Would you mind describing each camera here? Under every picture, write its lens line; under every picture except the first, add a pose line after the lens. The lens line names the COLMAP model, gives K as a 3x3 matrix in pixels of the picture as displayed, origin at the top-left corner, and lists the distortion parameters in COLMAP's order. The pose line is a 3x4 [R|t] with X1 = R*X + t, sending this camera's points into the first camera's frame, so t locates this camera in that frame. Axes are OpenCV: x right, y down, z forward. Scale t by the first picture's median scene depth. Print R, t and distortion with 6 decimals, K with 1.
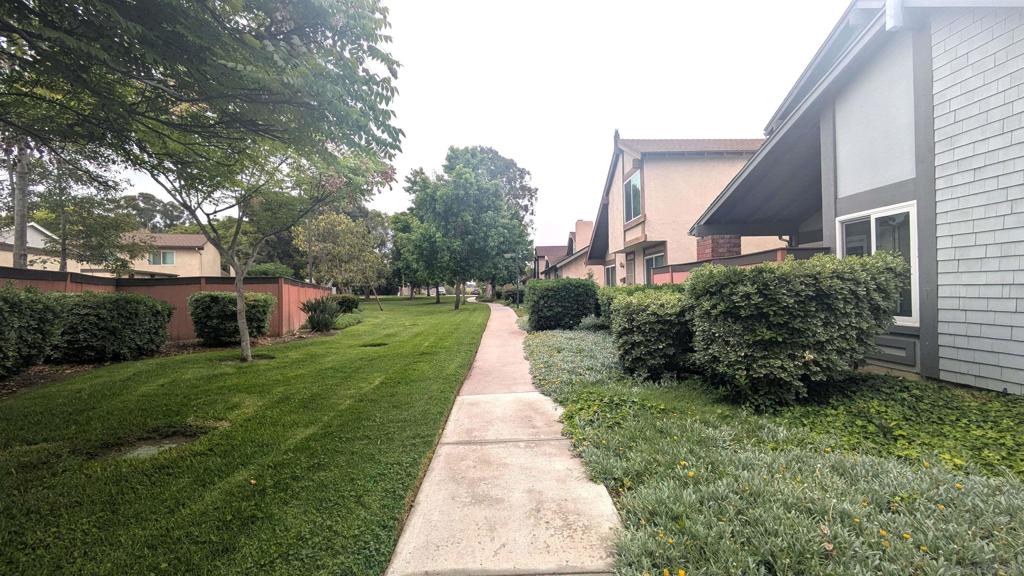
lens RADIAL K [[402.2, 0, 513.4], [0, 402.2, 289.6], [0, 0, 1]] dist [0.000313, 0.000731]
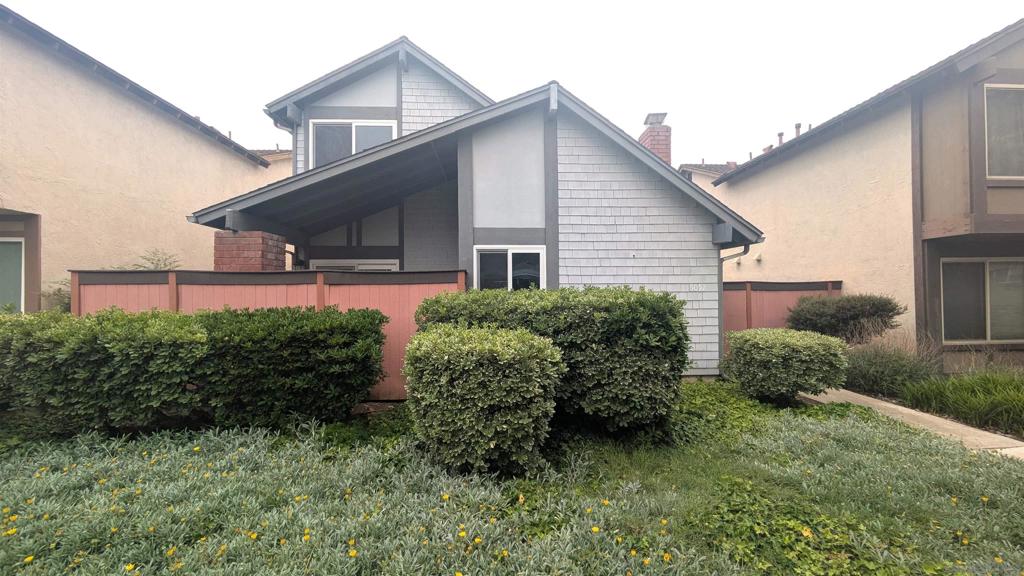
lens RADIAL K [[402.2, 0, 513.4], [0, 402.2, 289.6], [0, 0, 1]] dist [0.000313, 0.000731]
pose [[-0.018181, 0.032478, 0.999307, -0.276344], [0.002238, 0.999471, -0.032442, -0.030574], [-0.999832, 0.001646, -0.018244, 1.000463]]
